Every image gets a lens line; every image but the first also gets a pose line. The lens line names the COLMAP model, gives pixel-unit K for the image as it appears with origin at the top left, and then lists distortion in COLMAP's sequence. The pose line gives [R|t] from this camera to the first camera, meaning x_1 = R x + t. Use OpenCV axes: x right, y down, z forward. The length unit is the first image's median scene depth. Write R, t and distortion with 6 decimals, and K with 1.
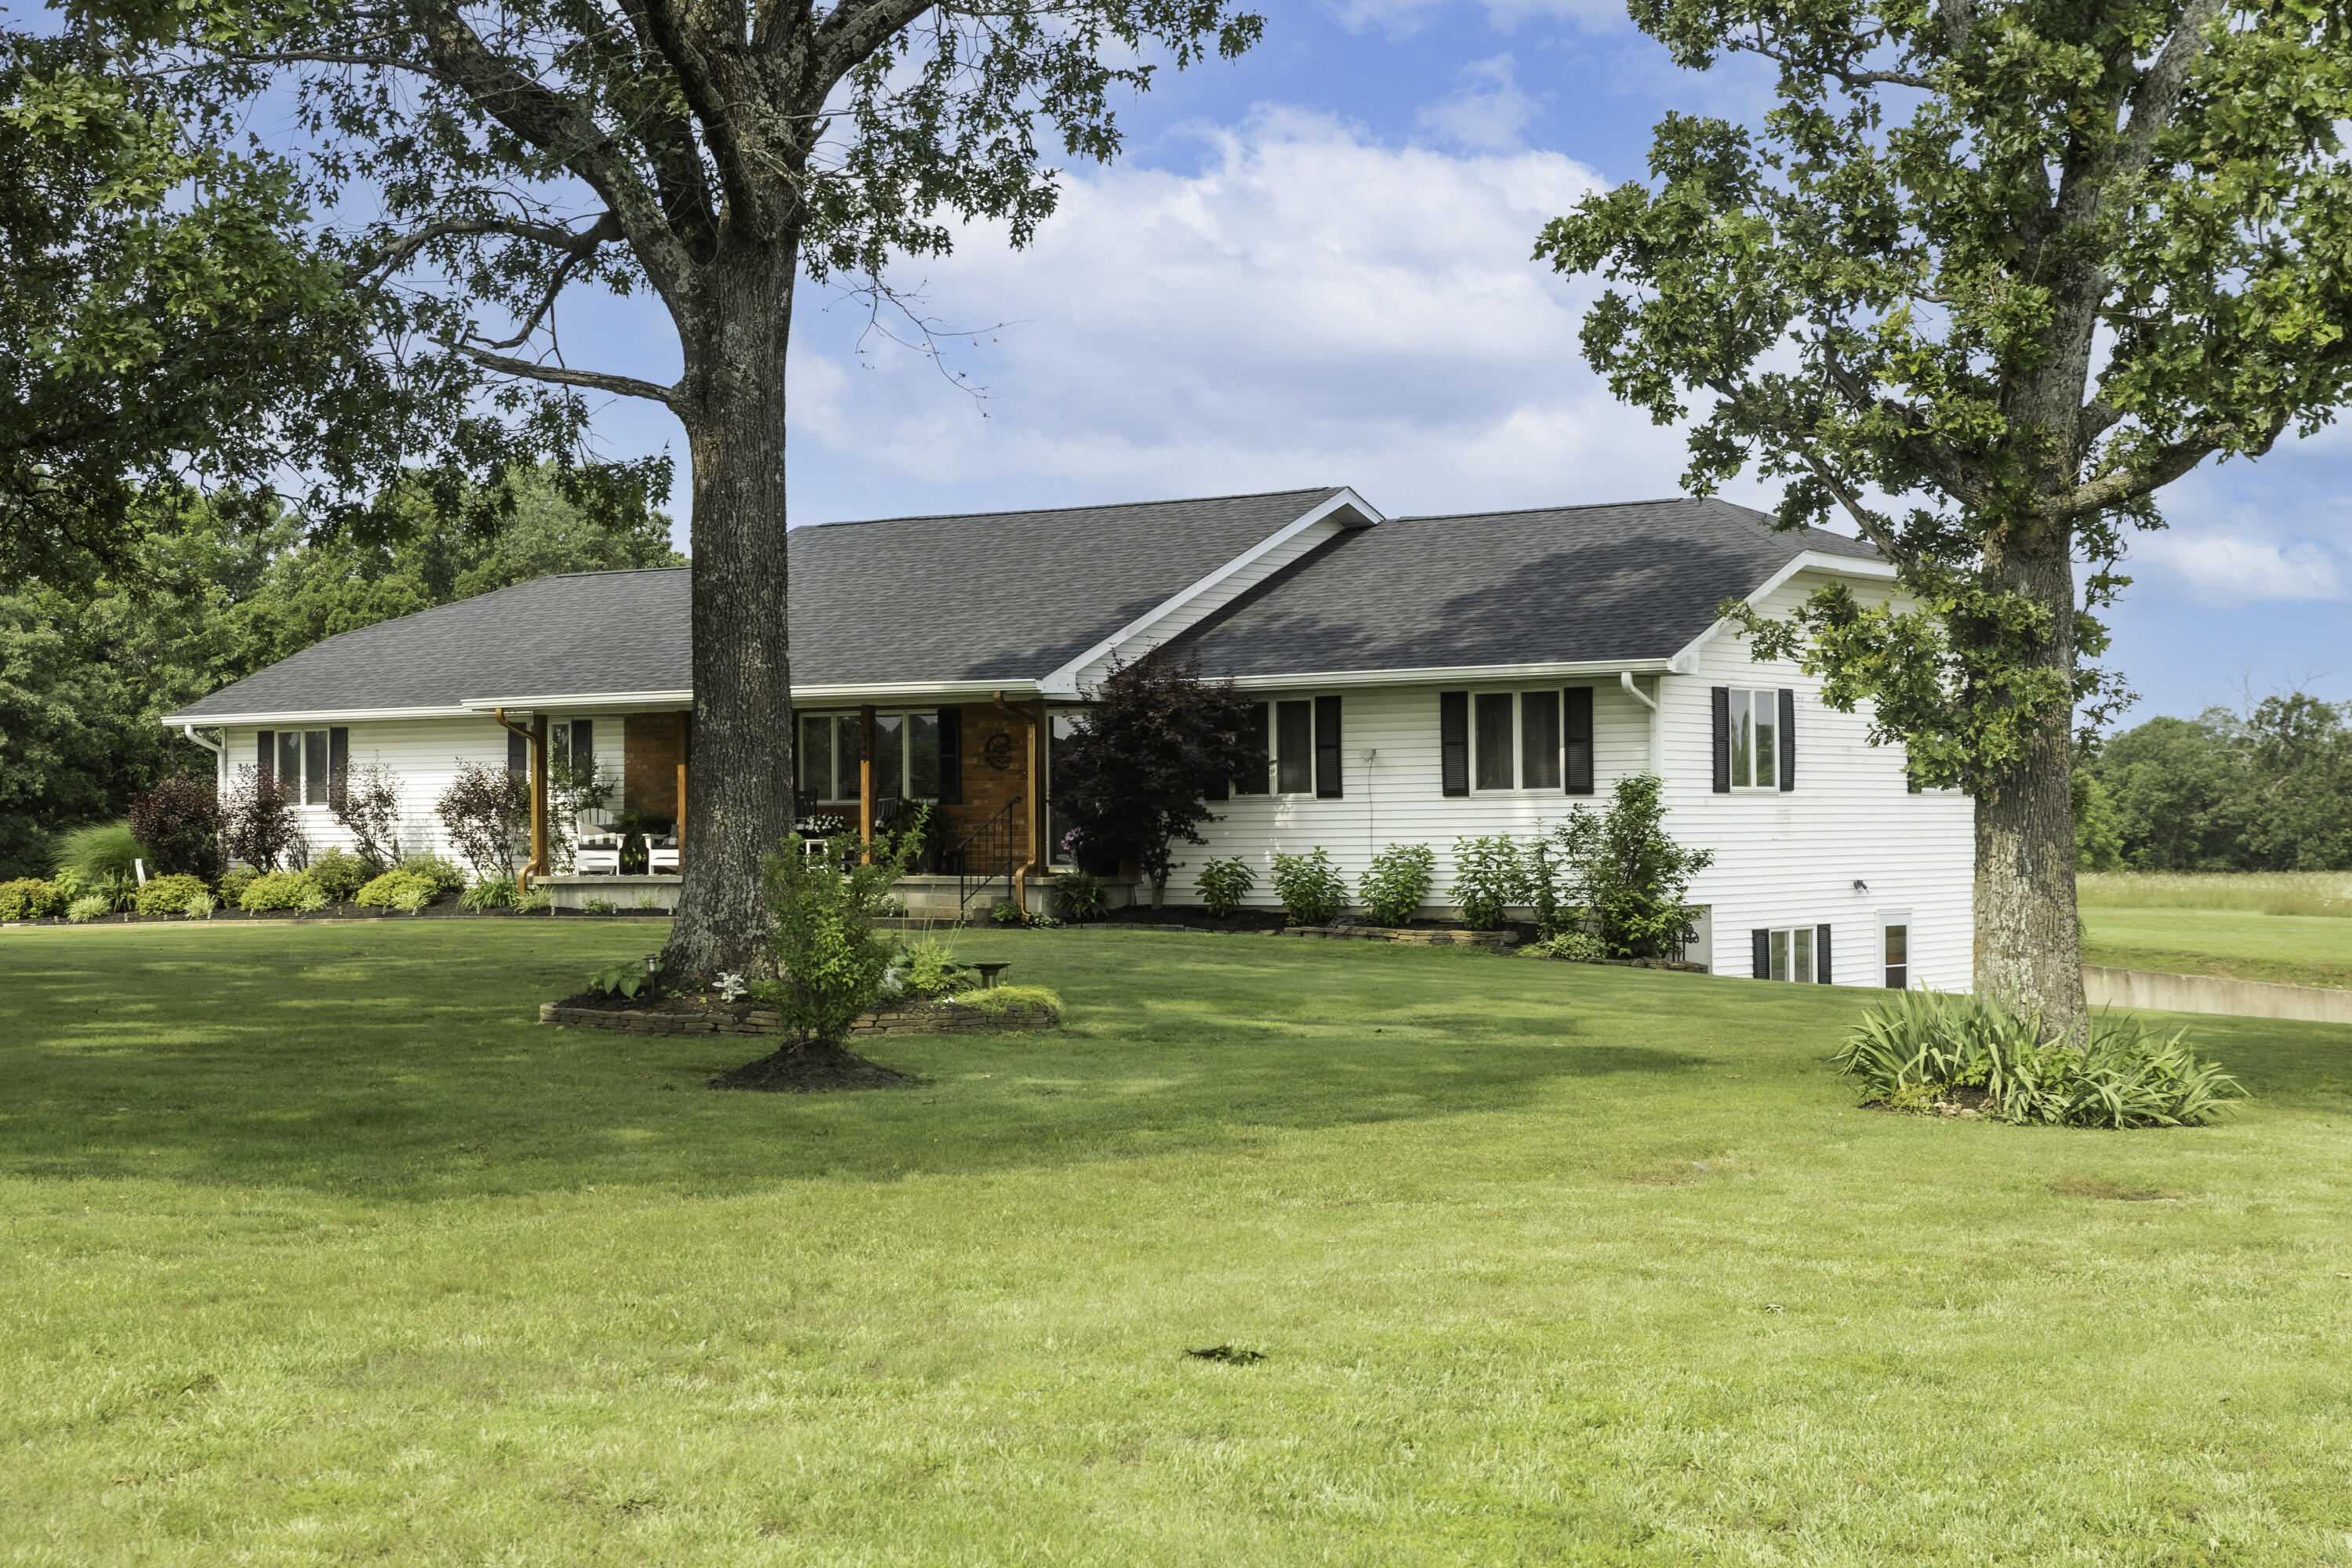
lens RADIAL K [[3446.9, 0, 1176.0], [0, 3446.9, 784.0], [0, 0, 1]] dist [0.025335, 0.081243]
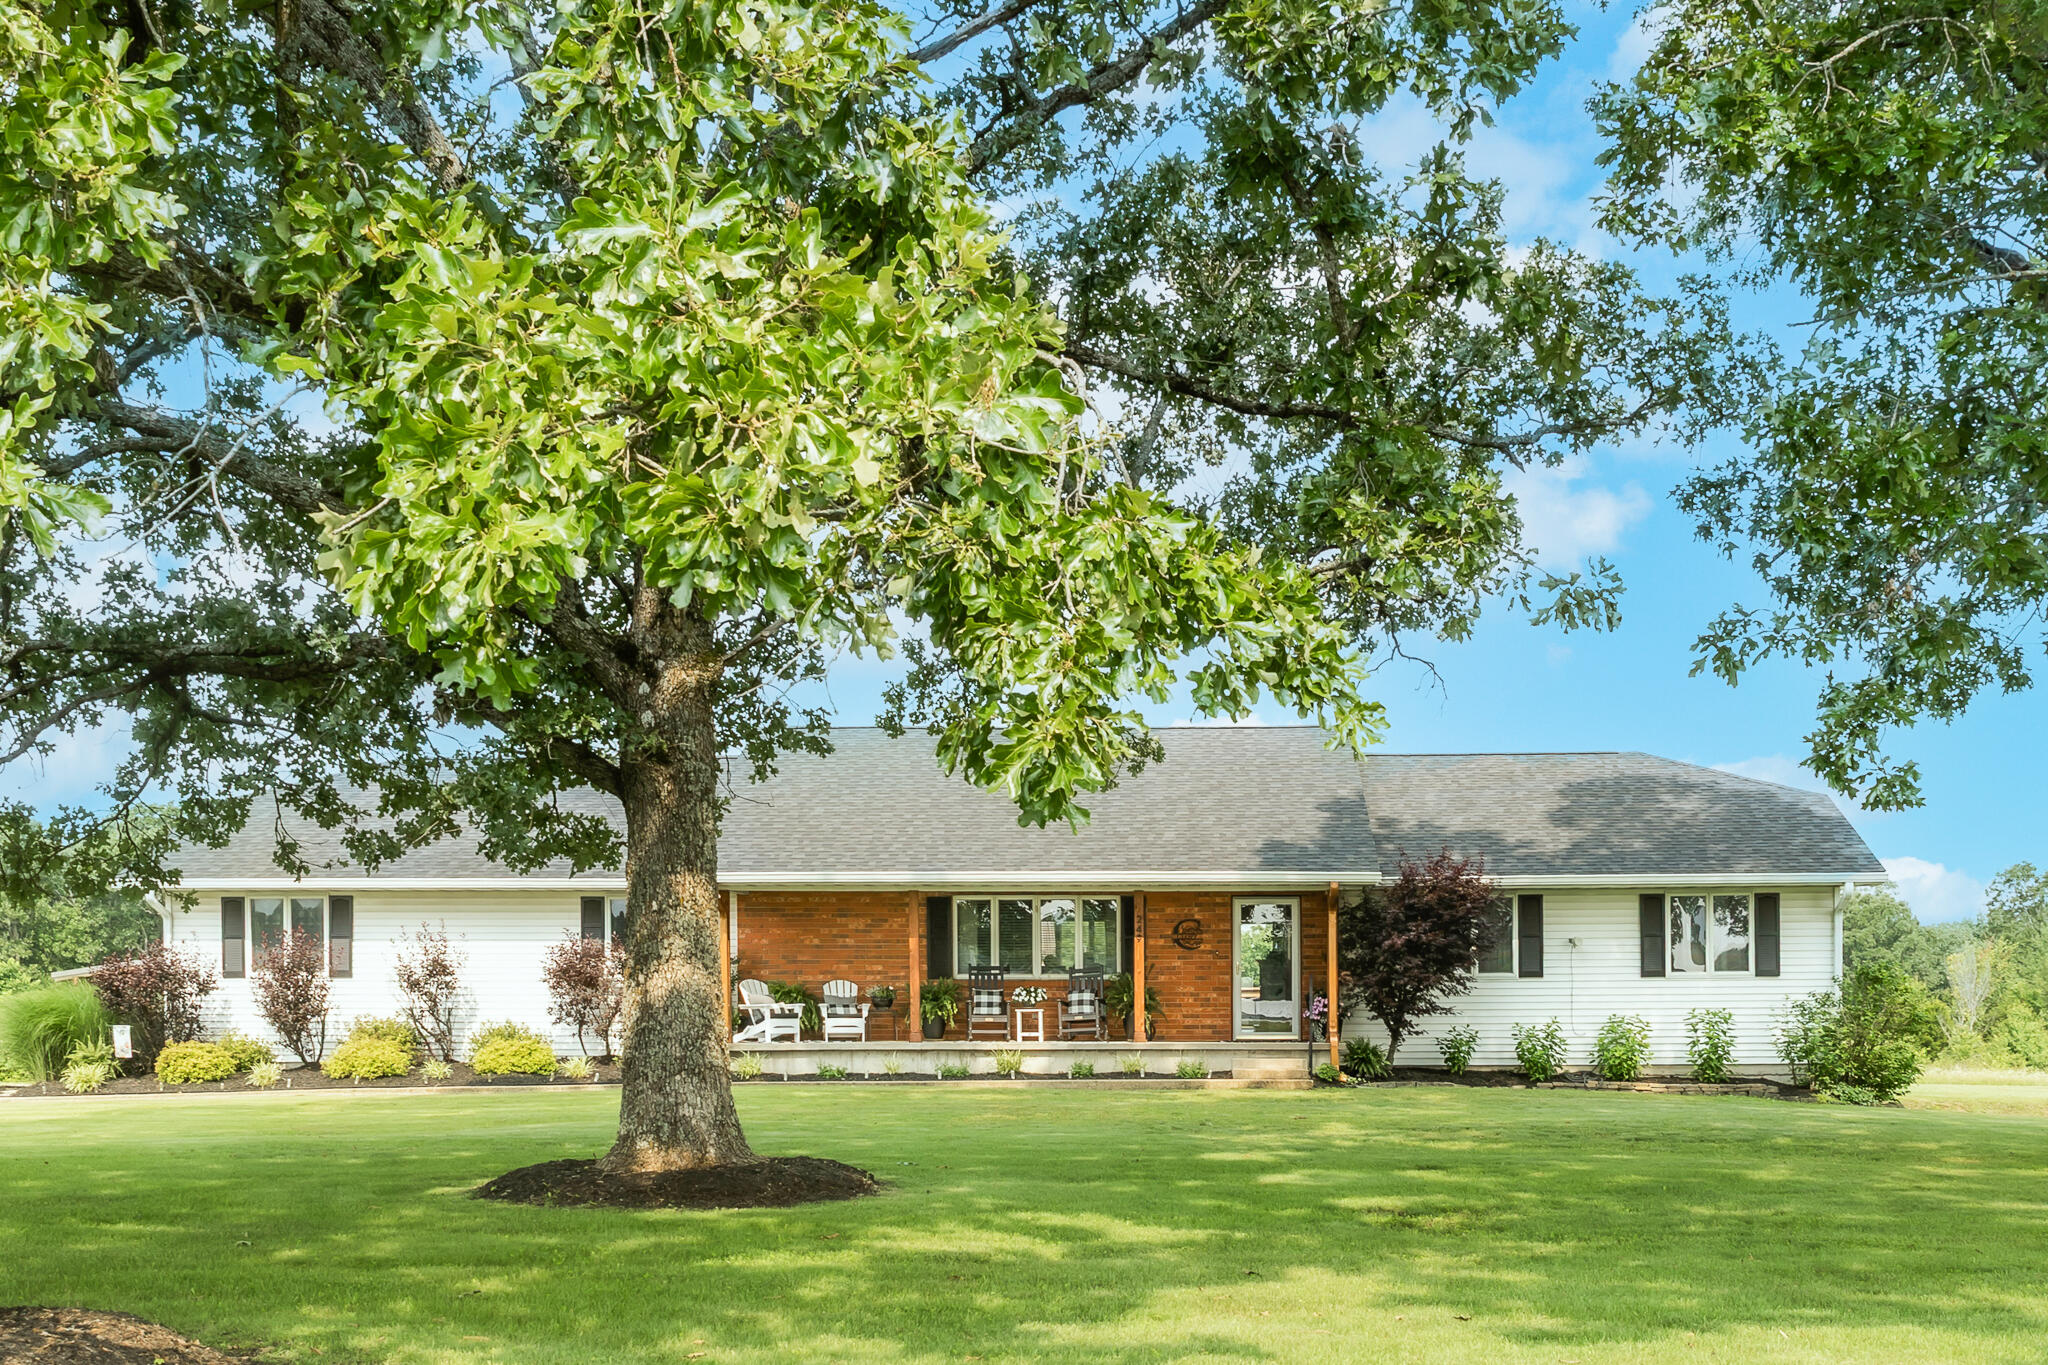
lens RADIAL K [[2287.1, 0, 1024.0], [0, 2287.1, 682.5], [0, 0, 1]] dist [-0.008420, -0.011604]
pose [[0.856375, 0.076460, 0.510661, -0.476805], [-0.011847, 0.991625, -0.128605, 0.006025], [-0.516218, 0.104084, 0.850109, 0.343905]]
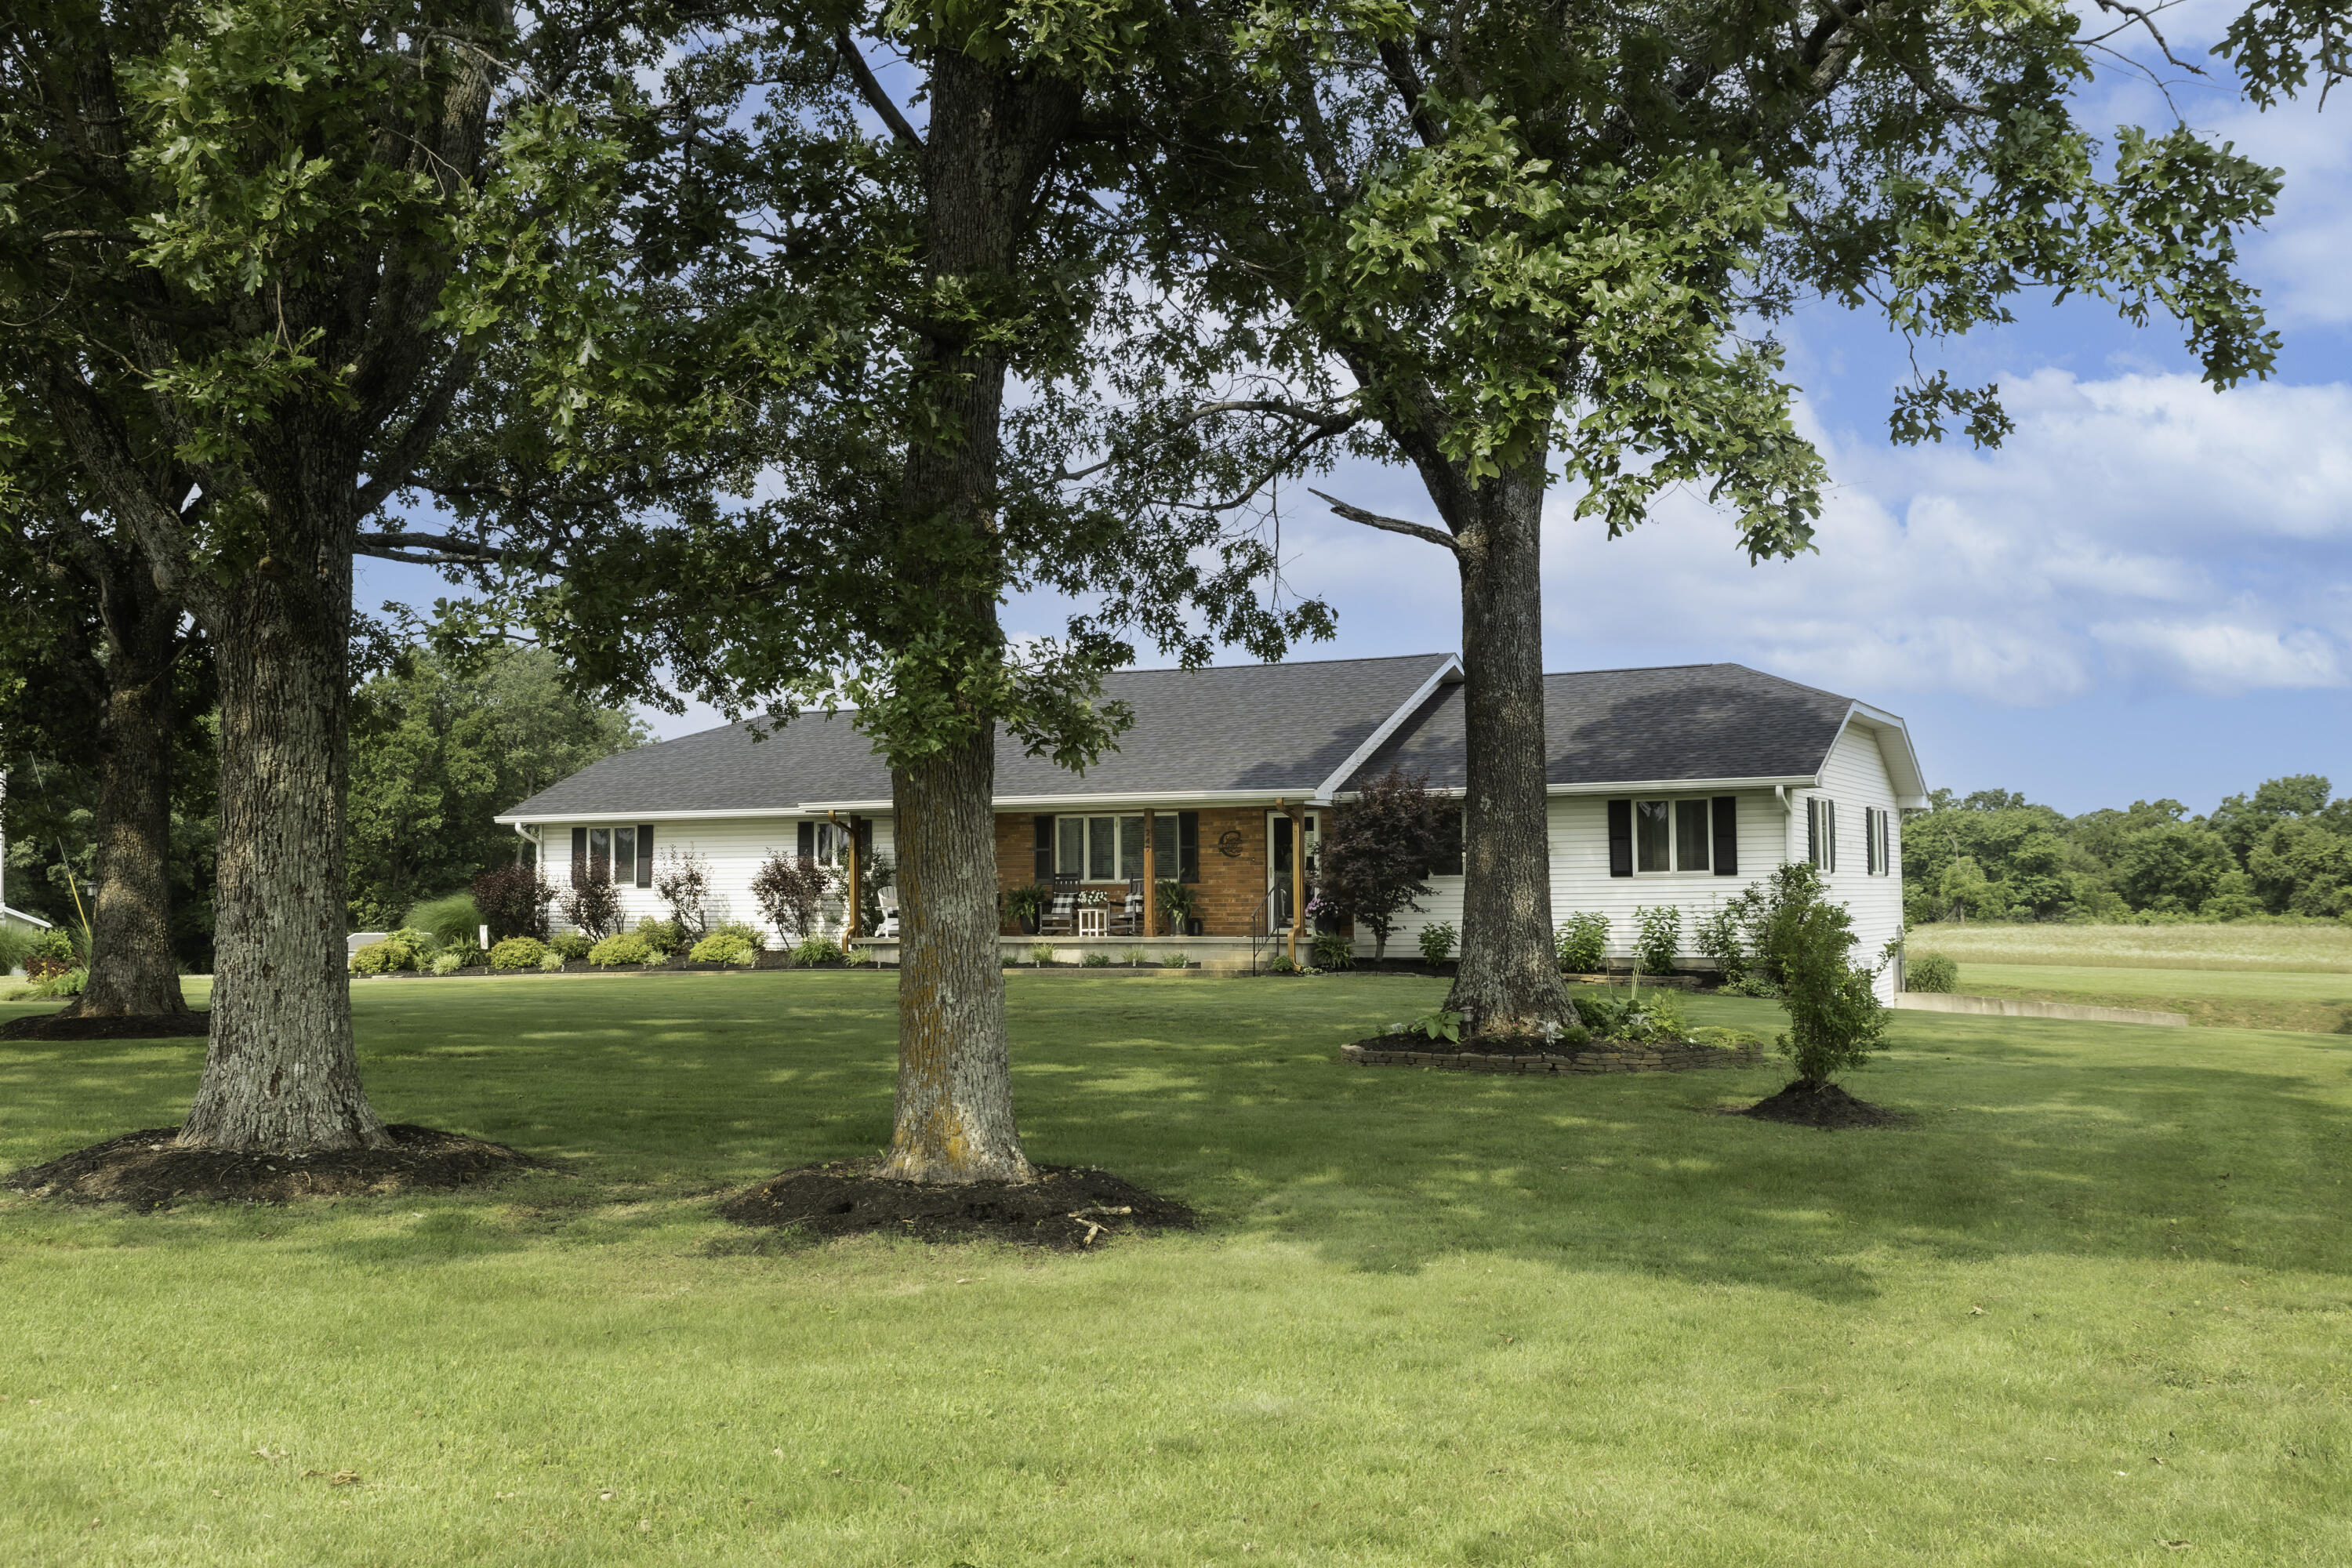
lens RADIAL K [[2249.3, 0, 1182.0], [0, 2249.3, 825.1], [0, 0, 1]] dist [-0.006414, 0.005243]
pose [[0.985314, 0.004072, 0.170702, -0.209220], [-0.000453, 0.999774, -0.021235, 0.001861], [-0.170750, 0.020846, 0.985094, 0.133092]]
